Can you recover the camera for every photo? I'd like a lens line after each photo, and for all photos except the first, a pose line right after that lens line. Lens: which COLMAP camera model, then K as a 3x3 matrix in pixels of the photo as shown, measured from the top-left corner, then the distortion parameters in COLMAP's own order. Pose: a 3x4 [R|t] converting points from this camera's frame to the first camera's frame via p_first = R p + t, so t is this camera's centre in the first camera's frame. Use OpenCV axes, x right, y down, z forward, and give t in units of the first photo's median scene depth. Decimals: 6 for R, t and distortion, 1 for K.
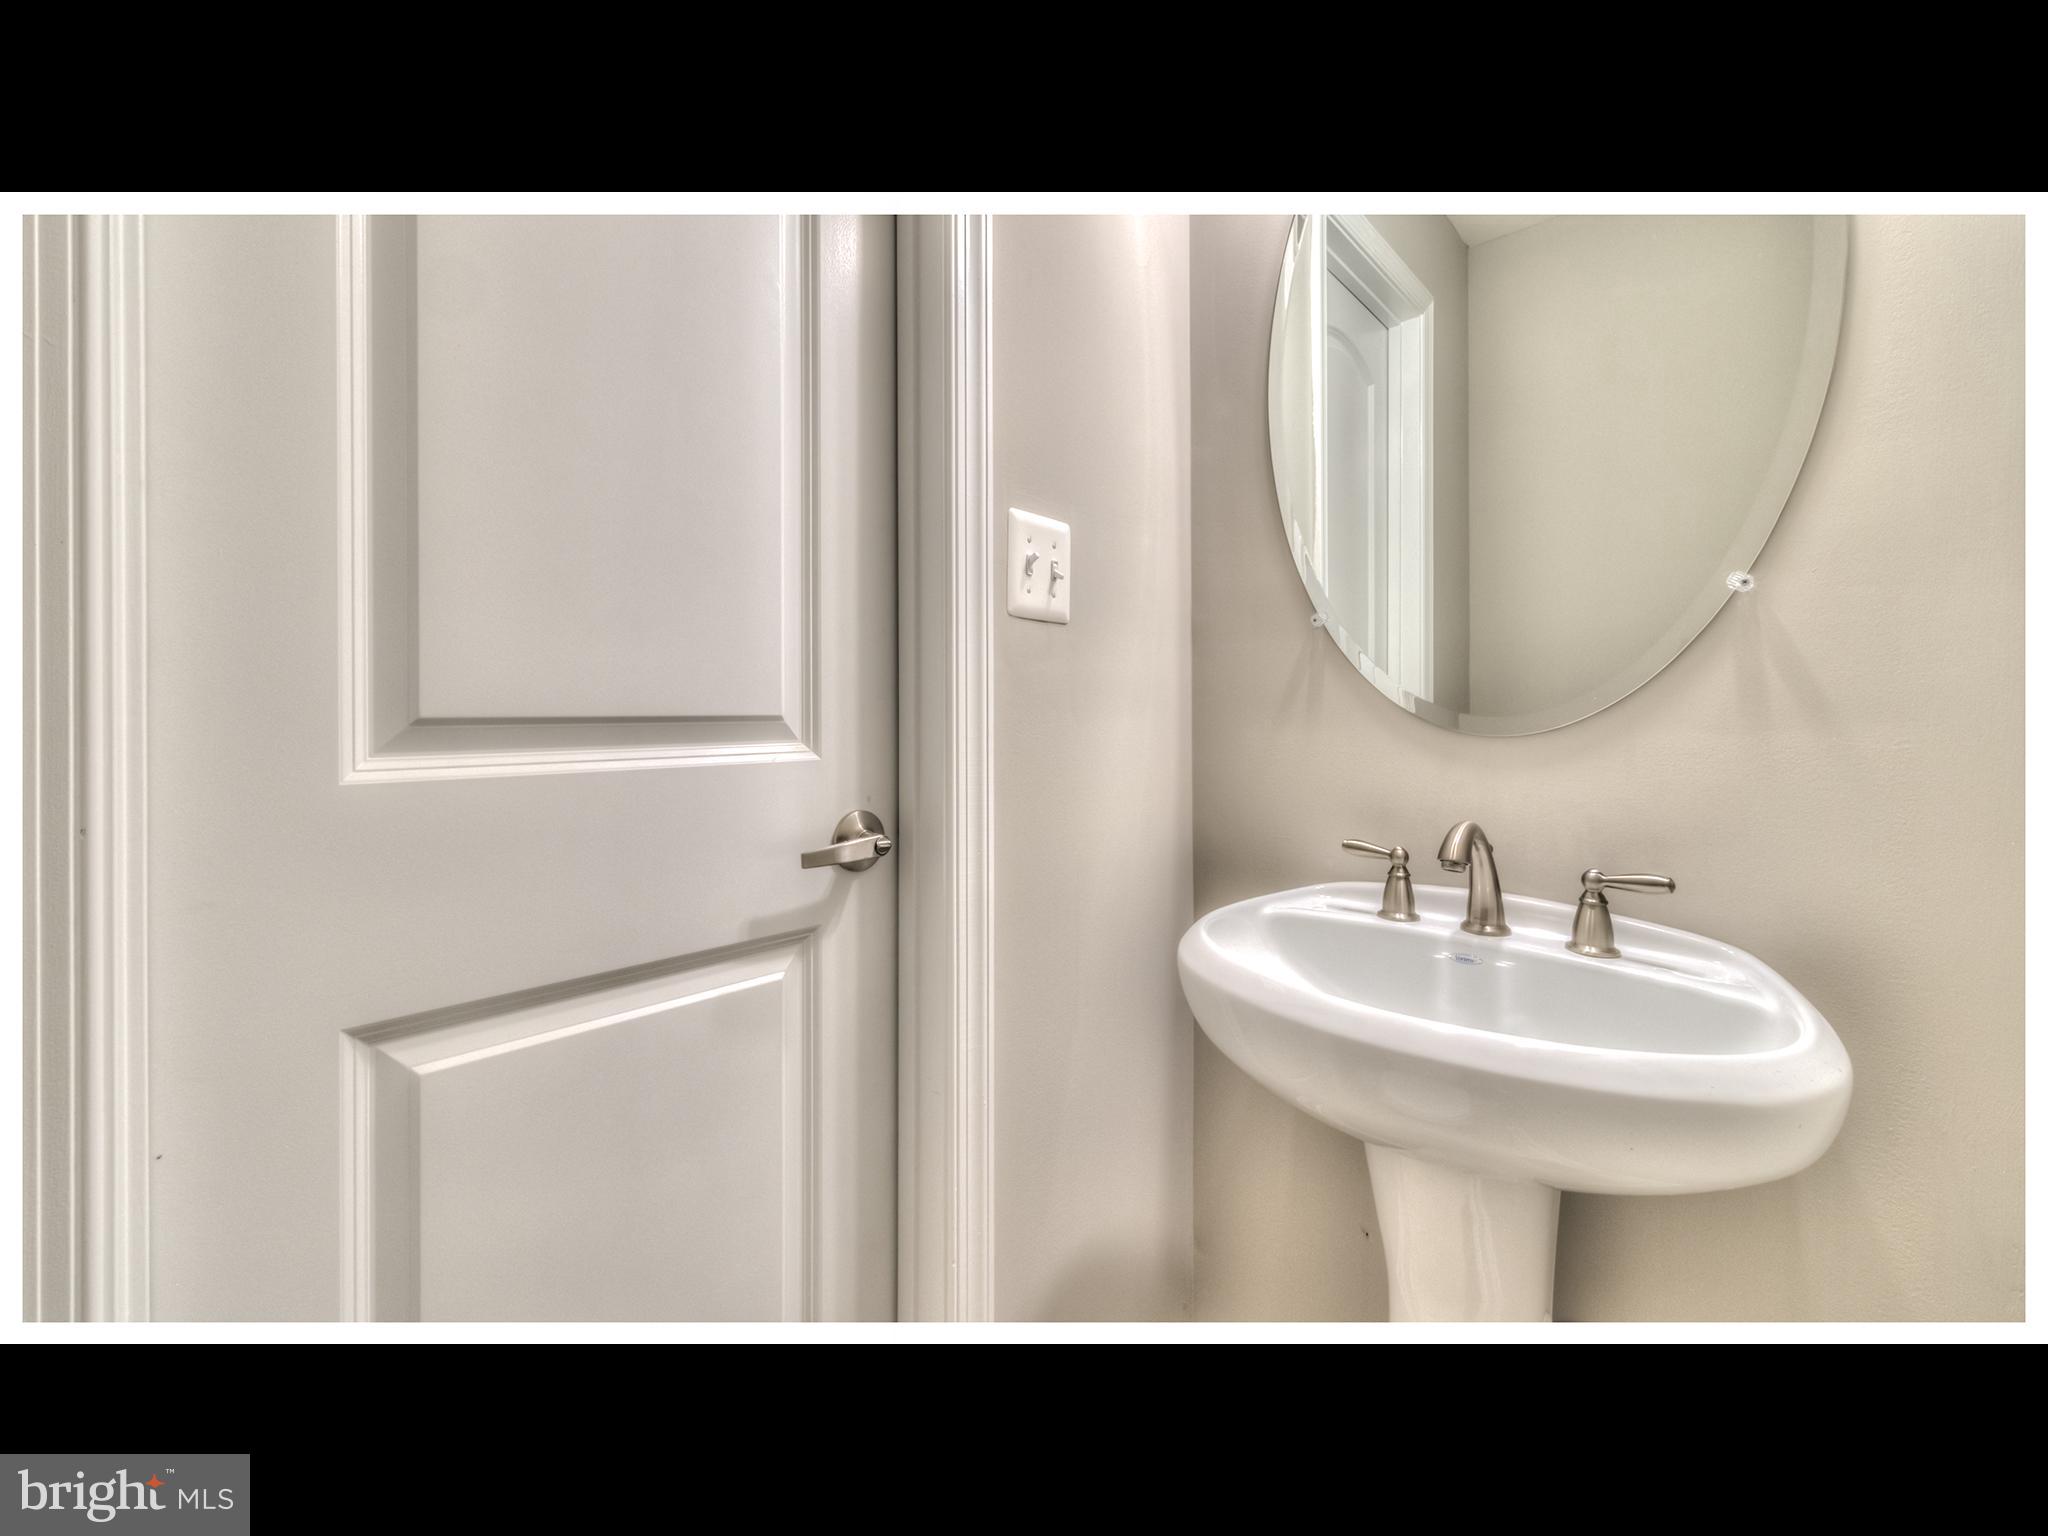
lens RADIAL K [[786.6, 0, 1024.0], [0, 786.6, 768.0], [0, 0, 1]] dist [0.001795, -0.000060]
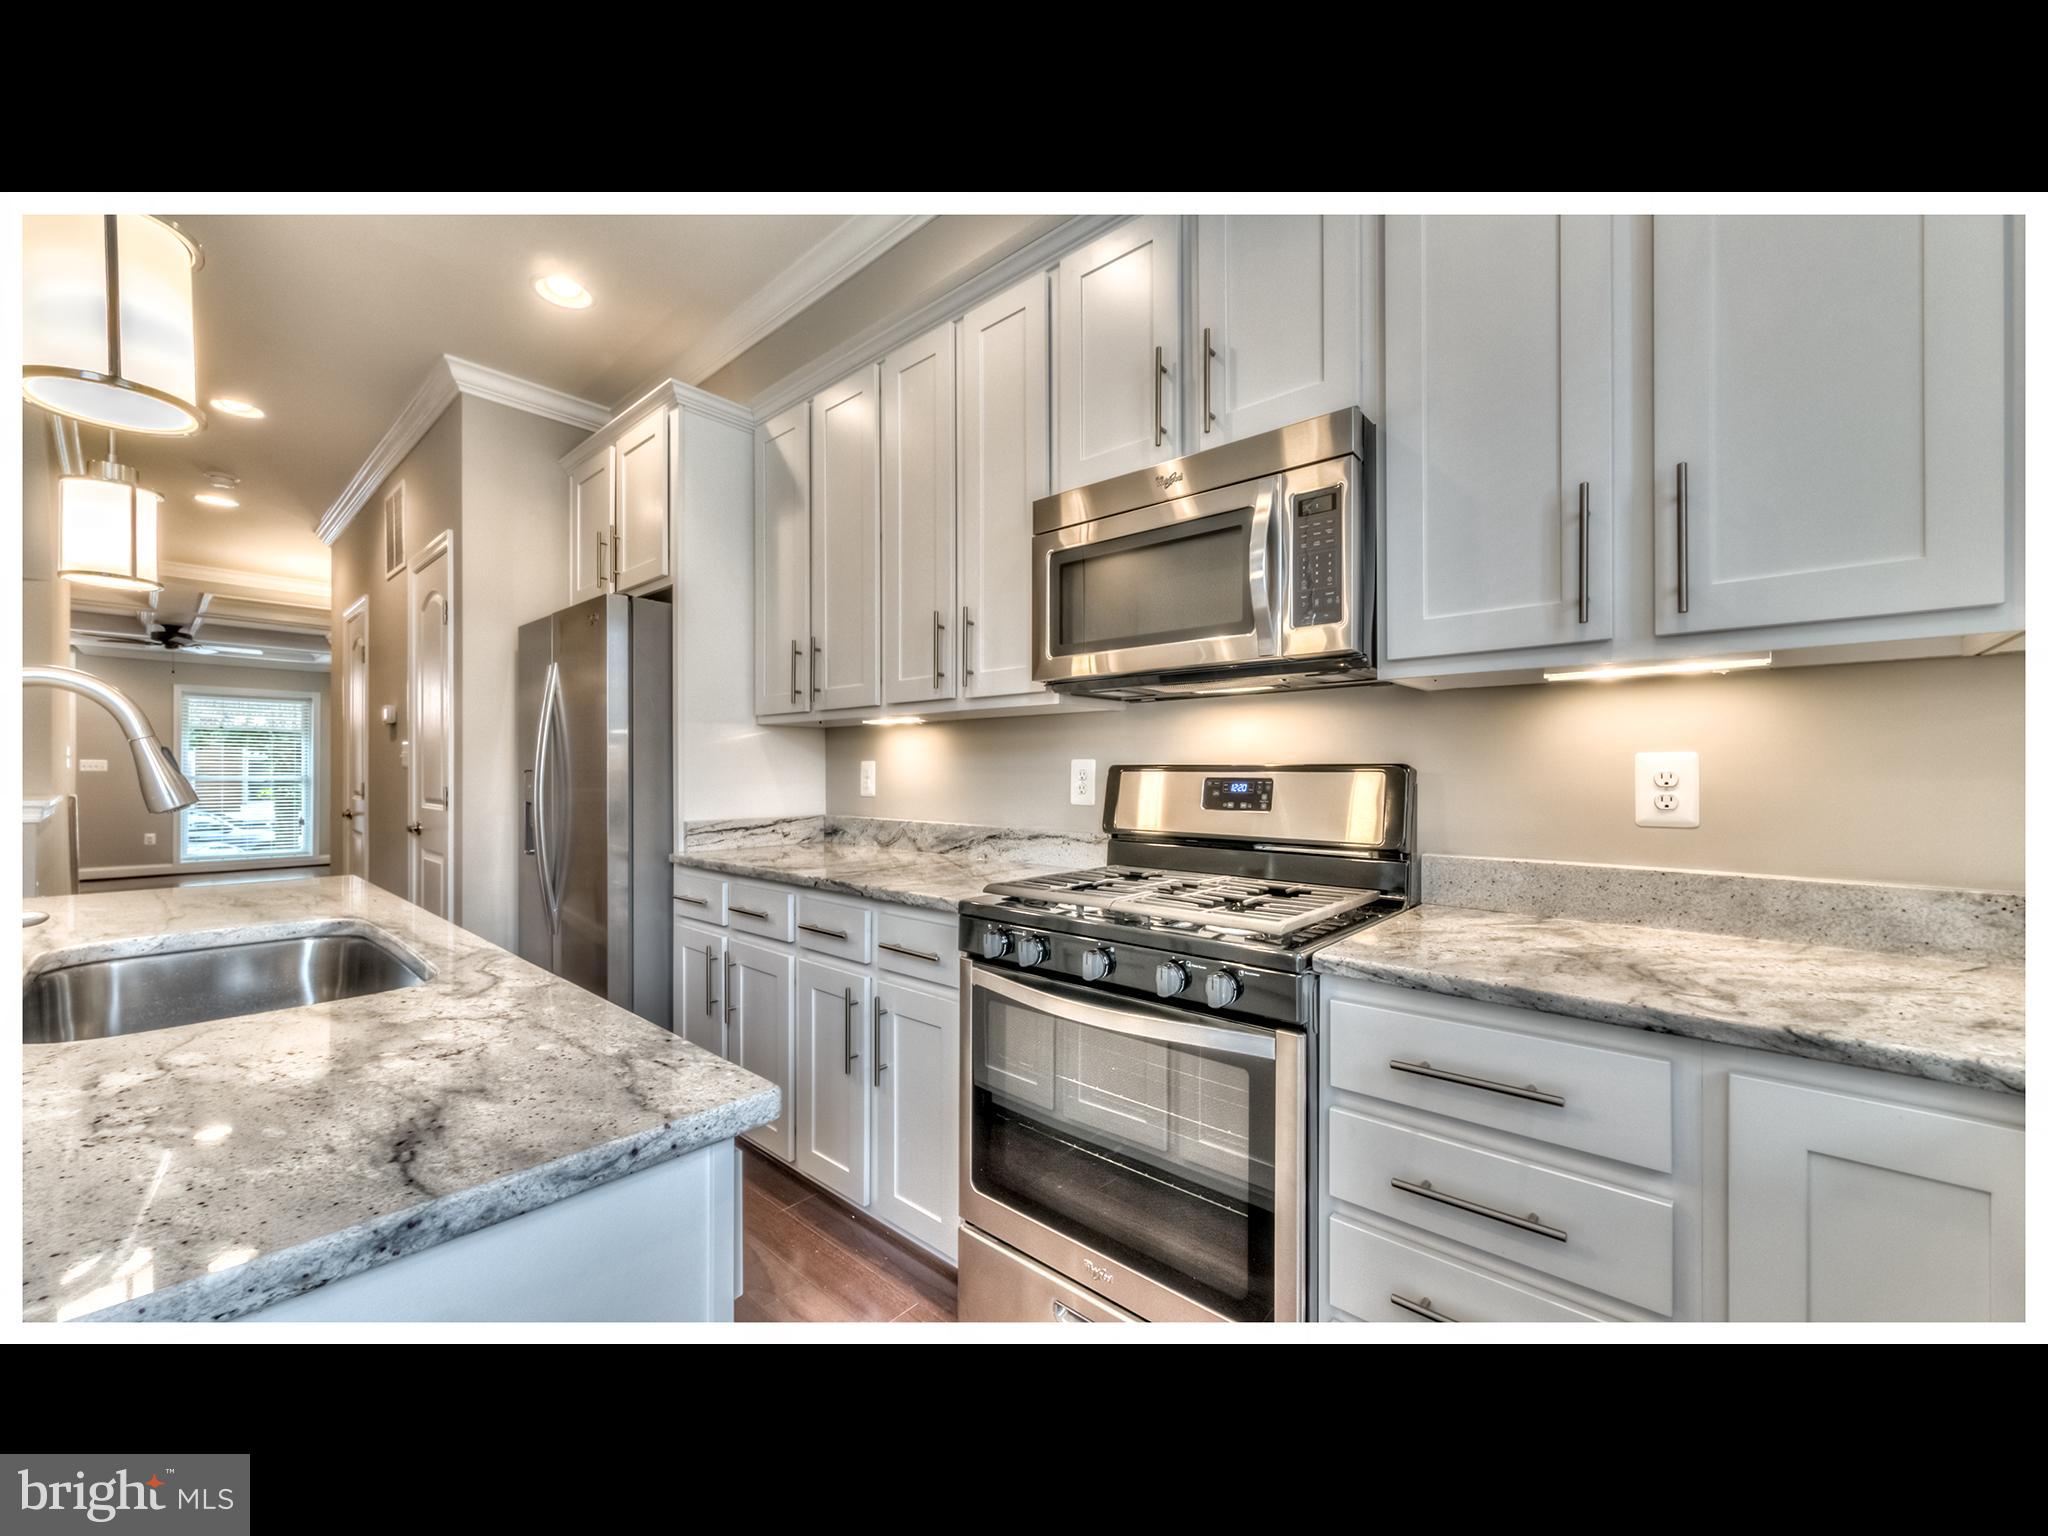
lens RADIAL K [[786.6, 0, 1024.0], [0, 786.6, 768.0], [0, 0, 1]] dist [0.001795, -0.000060]
pose [[0.999998, -0.000114, 0.002136, -0.993489], [0.000114, 1.000000, 0.000164, -0.000100], [-0.002136, -0.000164, 0.999998, 0.001107]]
